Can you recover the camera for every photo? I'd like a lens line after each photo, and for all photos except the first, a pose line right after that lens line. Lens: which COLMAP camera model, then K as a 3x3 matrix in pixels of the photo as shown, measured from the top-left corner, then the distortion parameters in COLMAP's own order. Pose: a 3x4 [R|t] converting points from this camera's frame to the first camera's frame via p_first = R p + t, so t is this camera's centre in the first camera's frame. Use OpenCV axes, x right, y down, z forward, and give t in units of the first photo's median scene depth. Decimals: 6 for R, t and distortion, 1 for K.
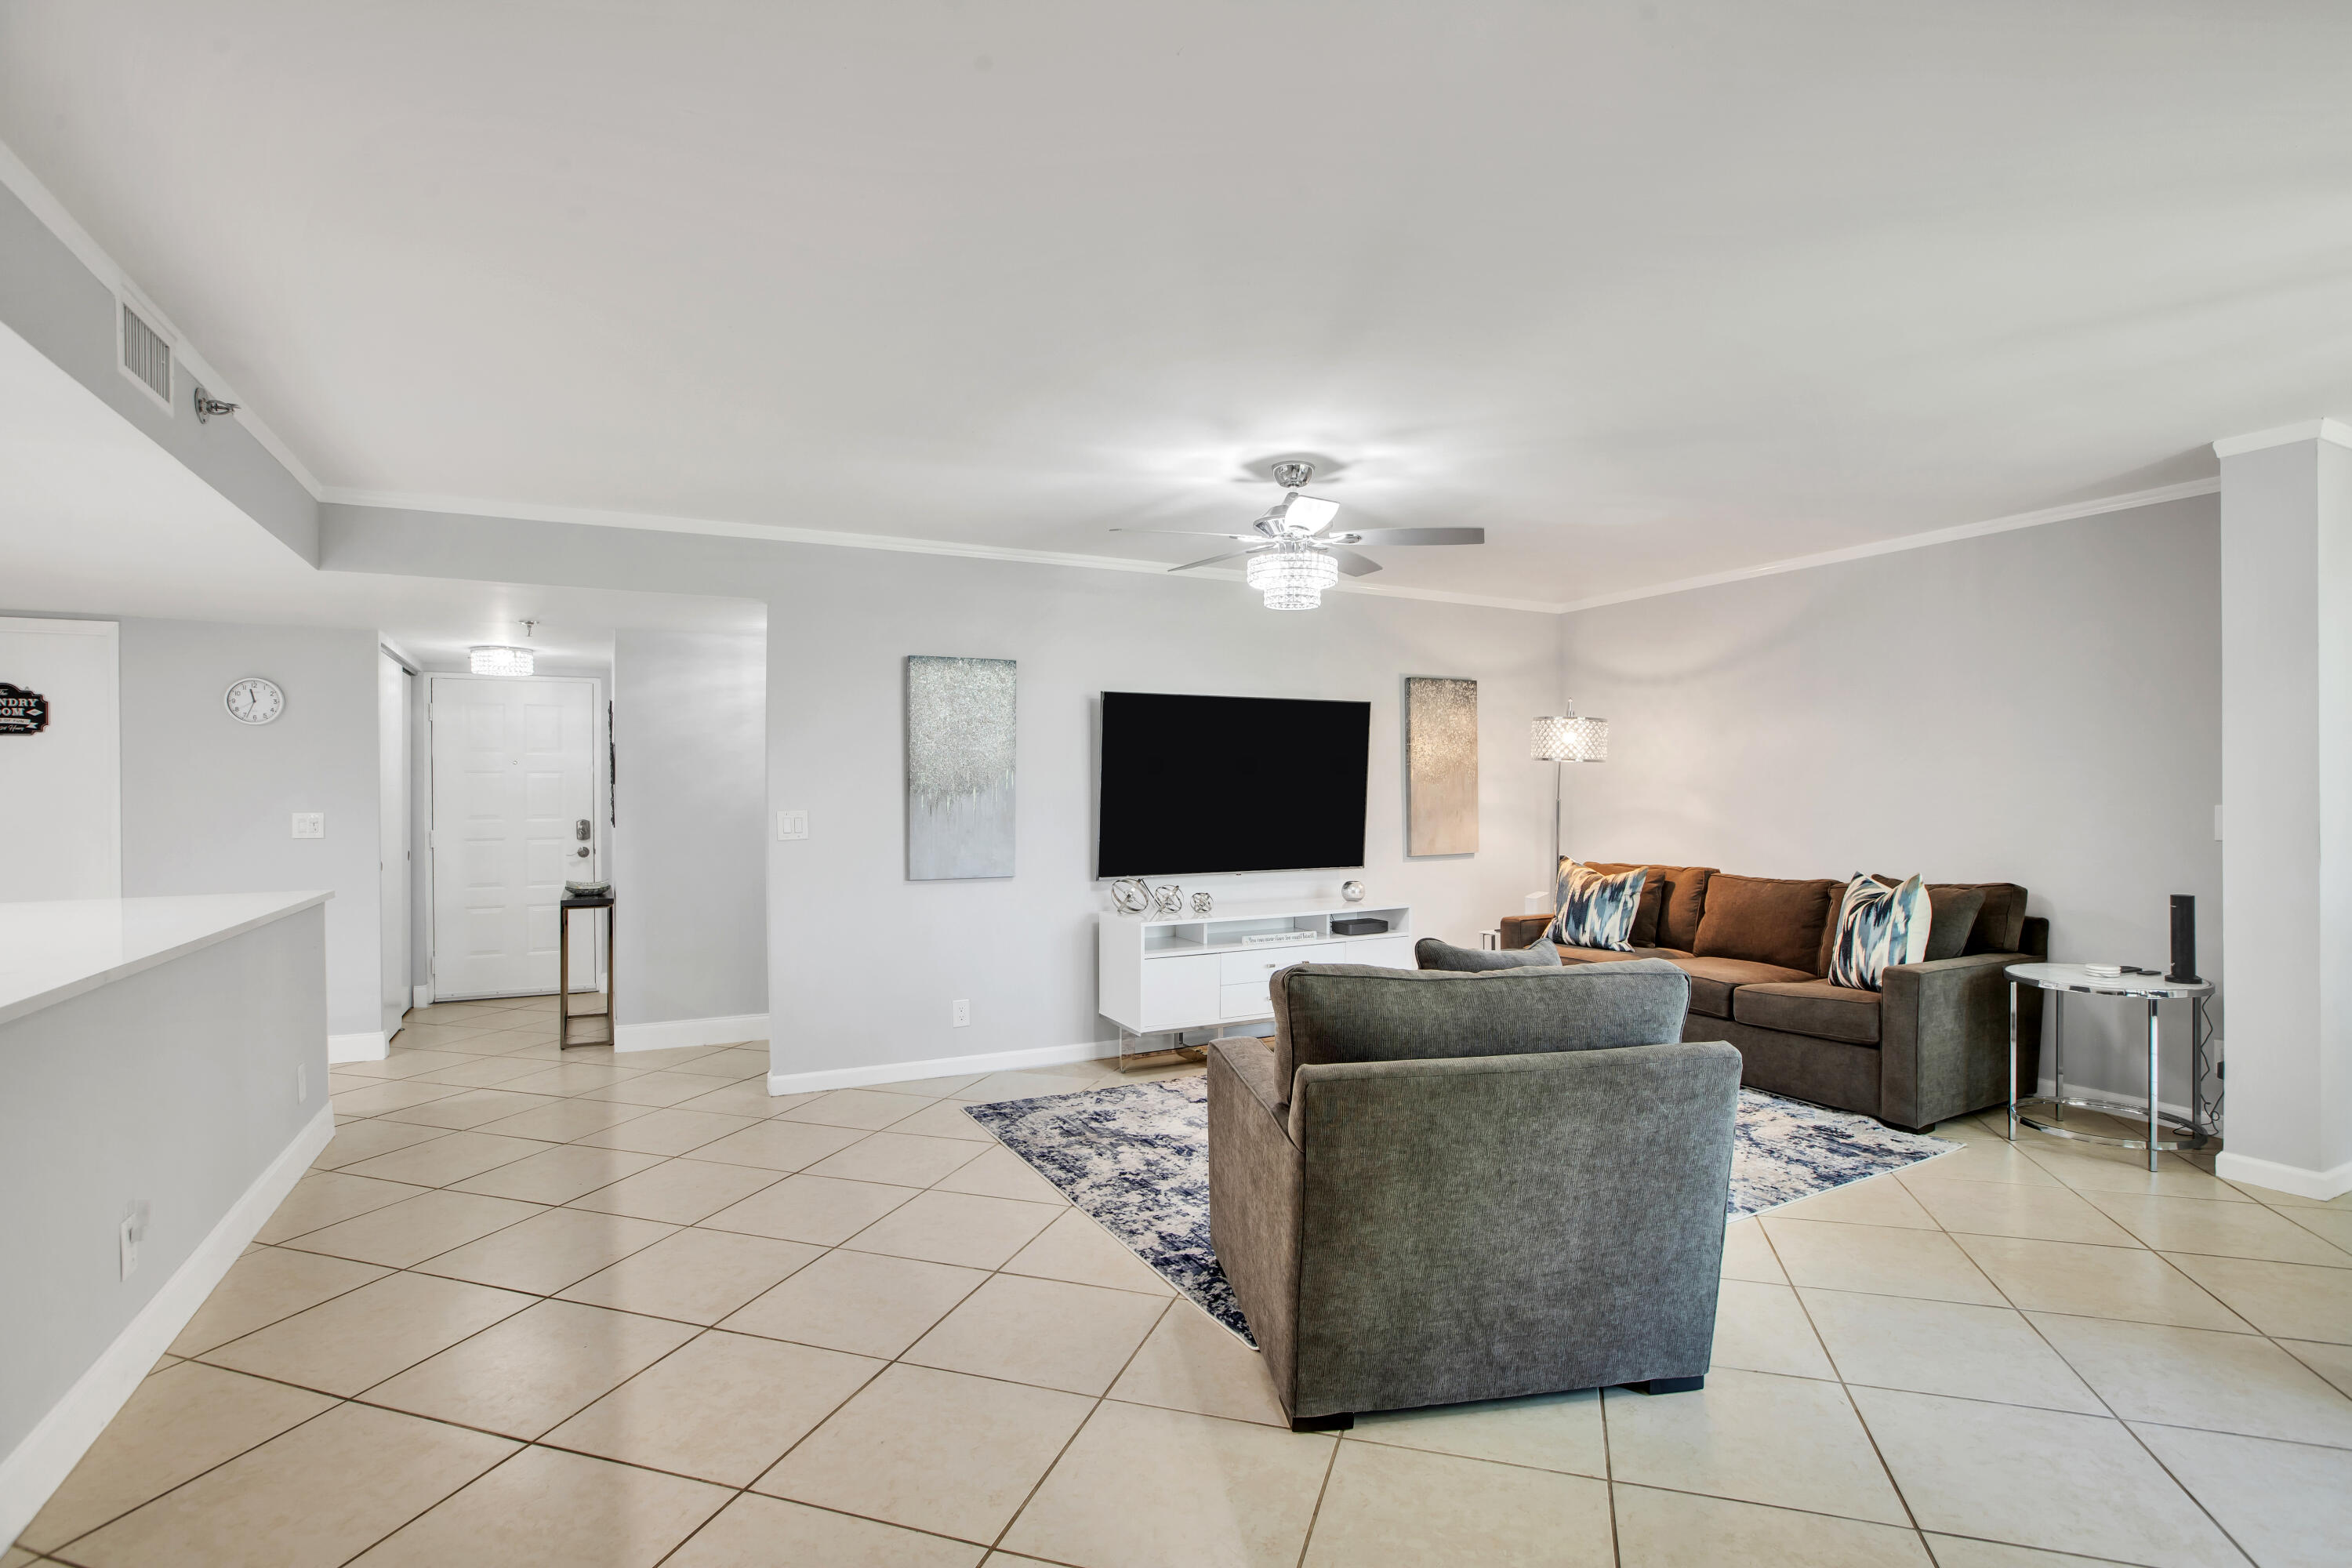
lens RADIAL K [[1129.8, 0, 1197.1], [0, 1129.8, 778.6], [0, 0, 1]] dist [-0.028725, 0.004276]
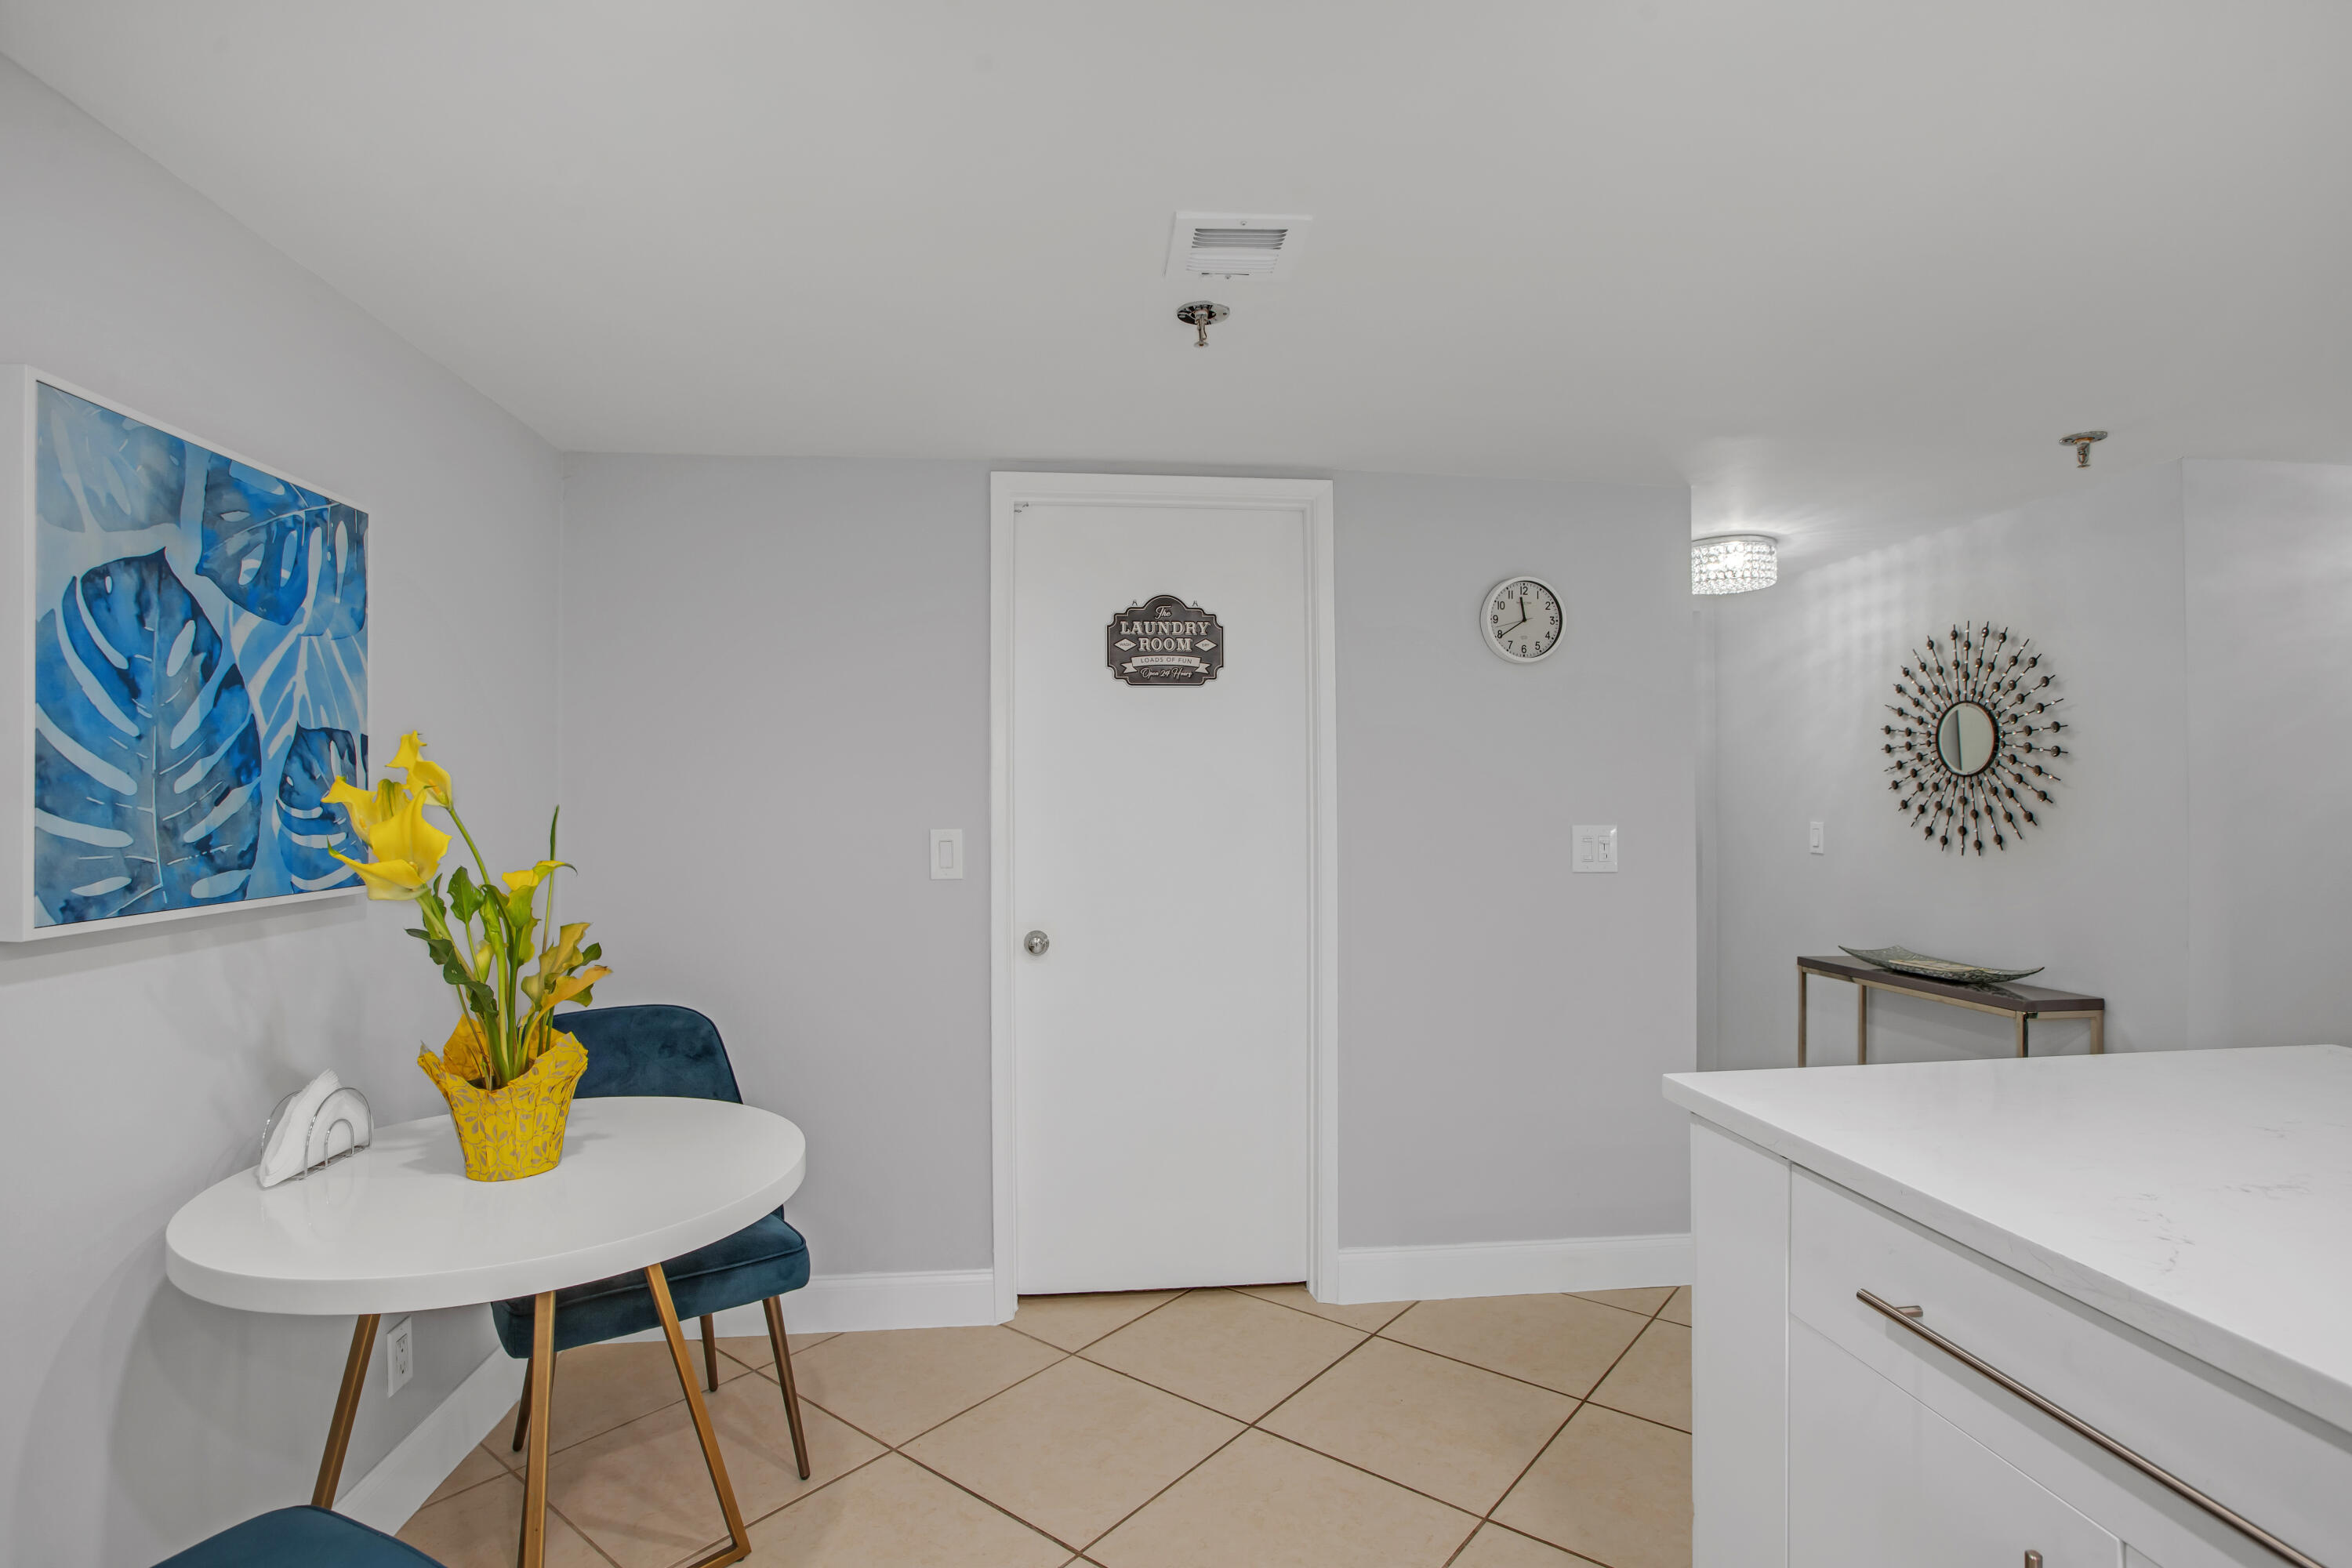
lens RADIAL K [[1129.8, 0, 1196.5], [0, 1129.8, 785.7], [0, 0, 1]] dist [-0.028725, 0.004276]
pose [[0.927328, -0.001241, -0.374248, -0.837548], [-0.000974, 0.999983, -0.005730, 0.016309], [0.374248, 0.005678, 0.927311, 0.450073]]
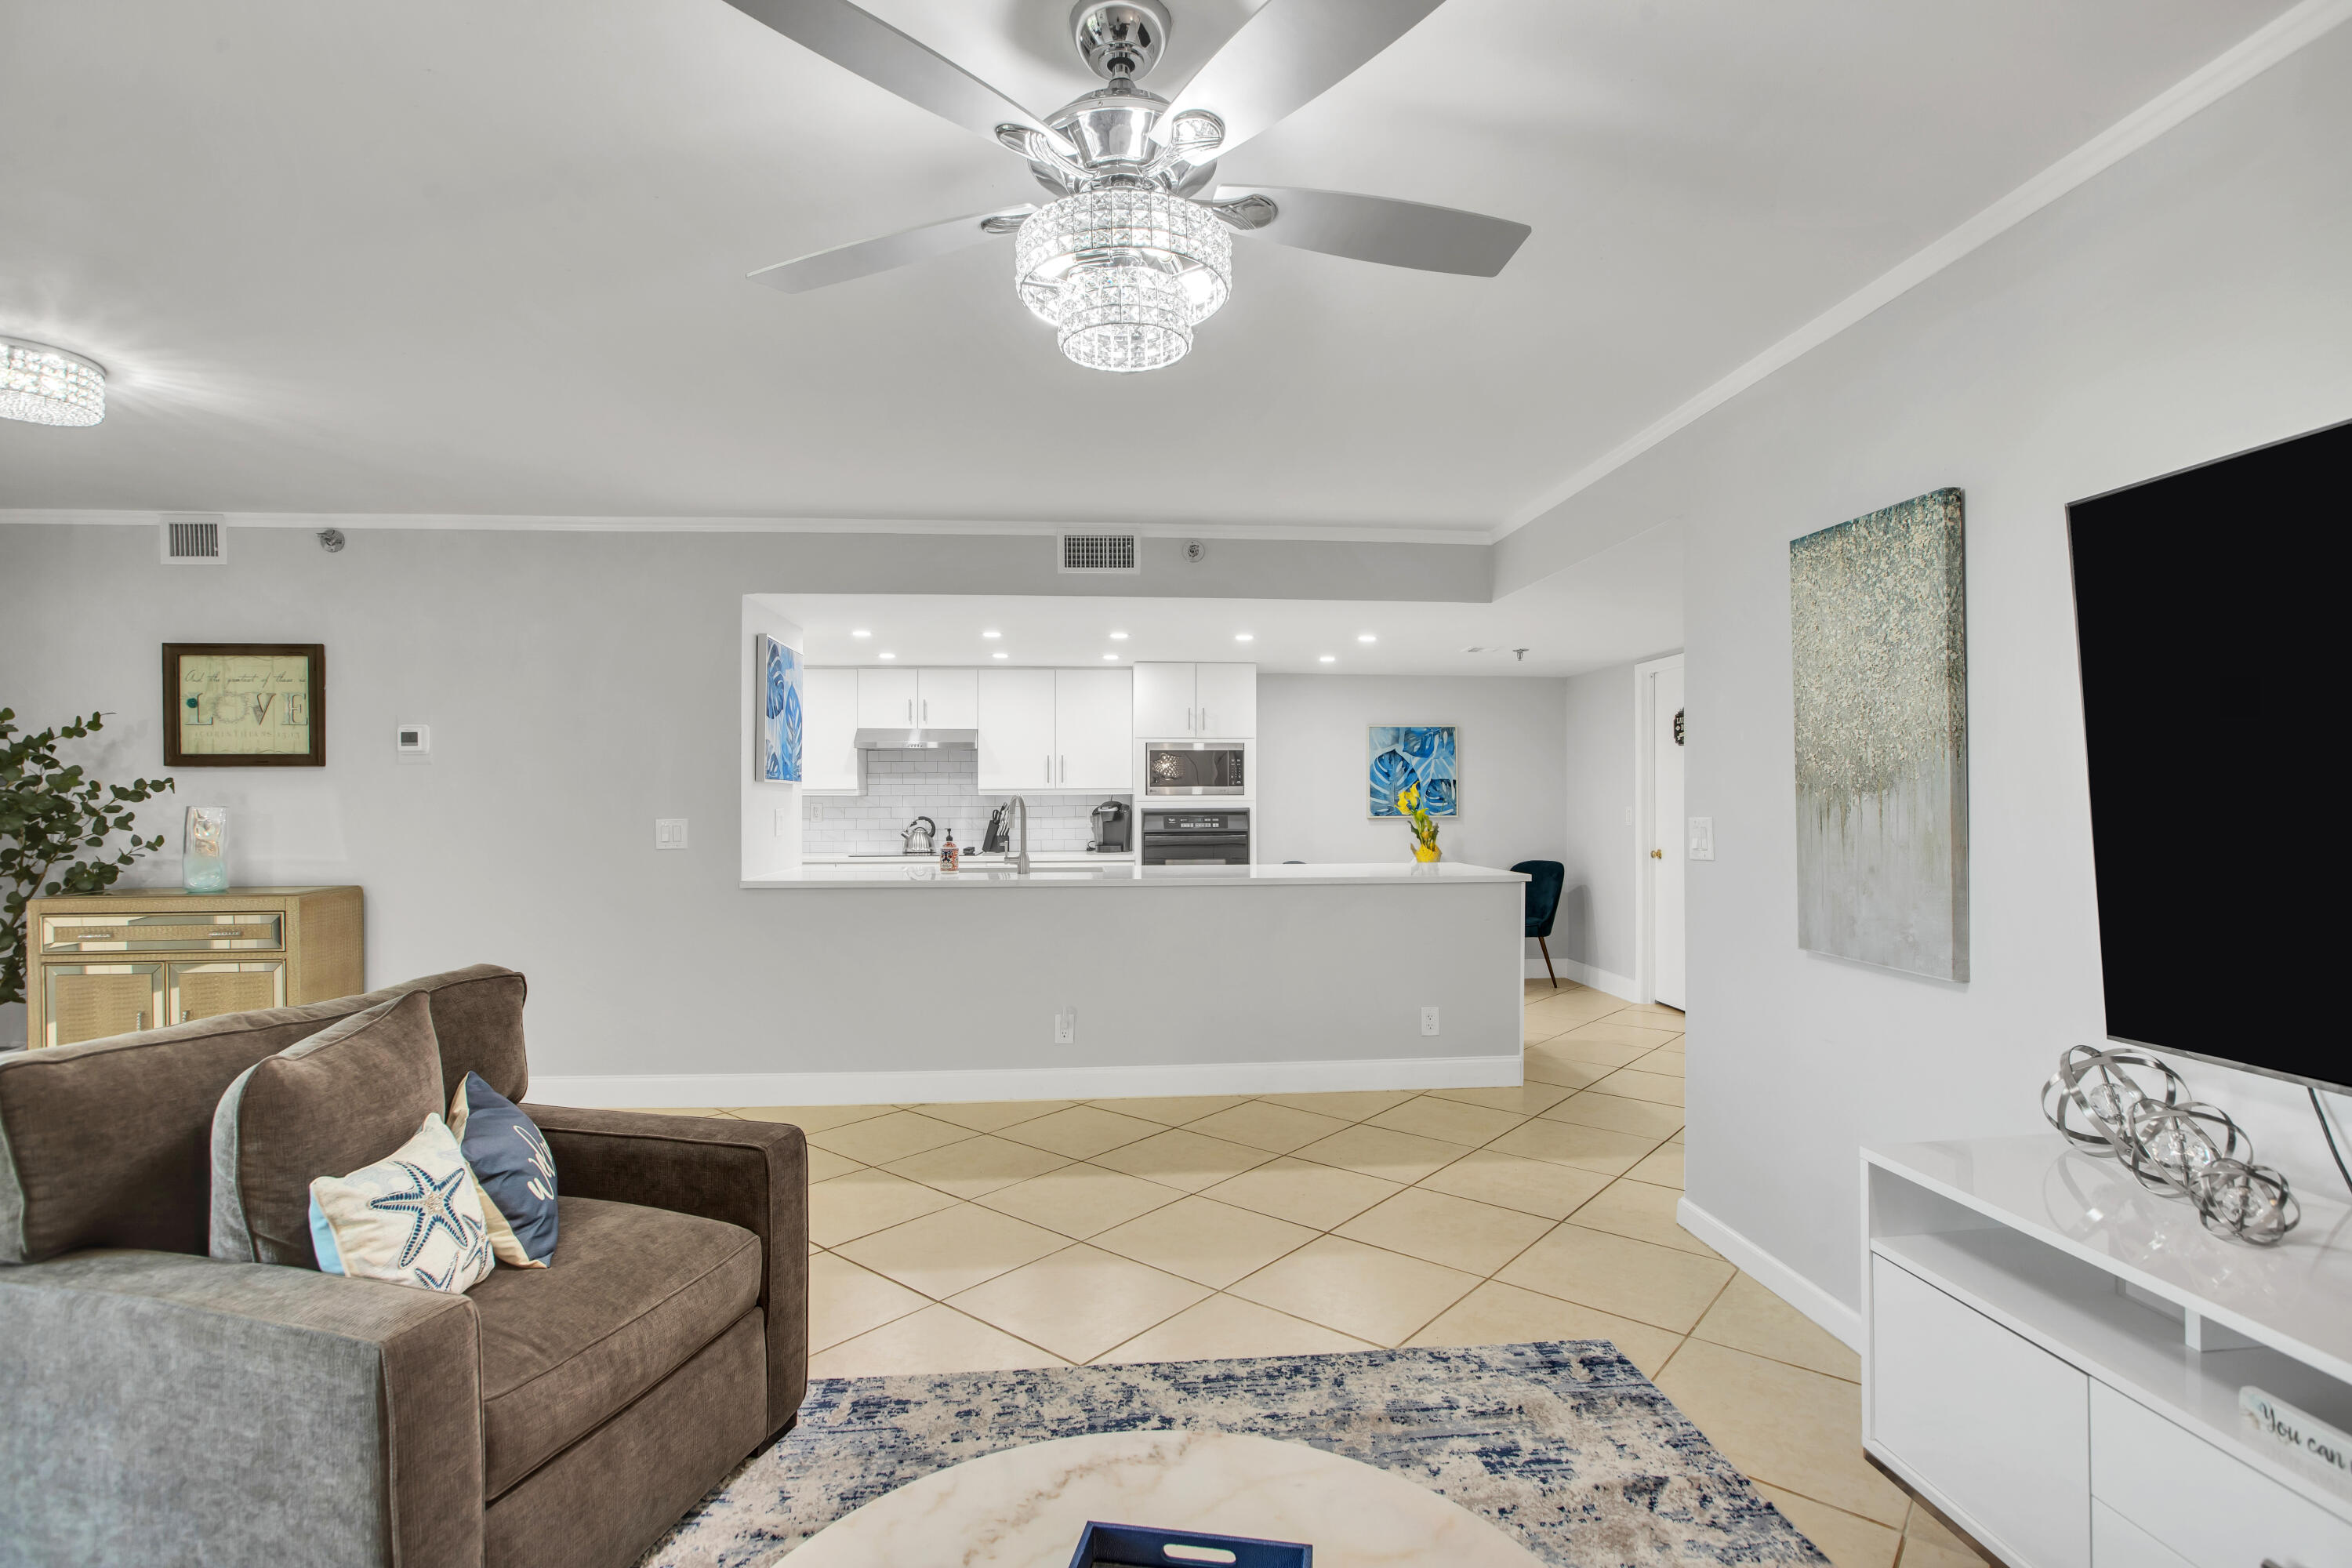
lens RADIAL K [[1129.8, 0, 1188.0], [0, 1129.8, 782.3], [0, 0, 1]] dist [-0.028725, 0.004276]
pose [[-0.382886, -0.003759, -0.923788, 0.370255], [0.009608, 0.999921, -0.008050, 0.010365], [0.923746, -0.011958, -0.382820, 0.948960]]
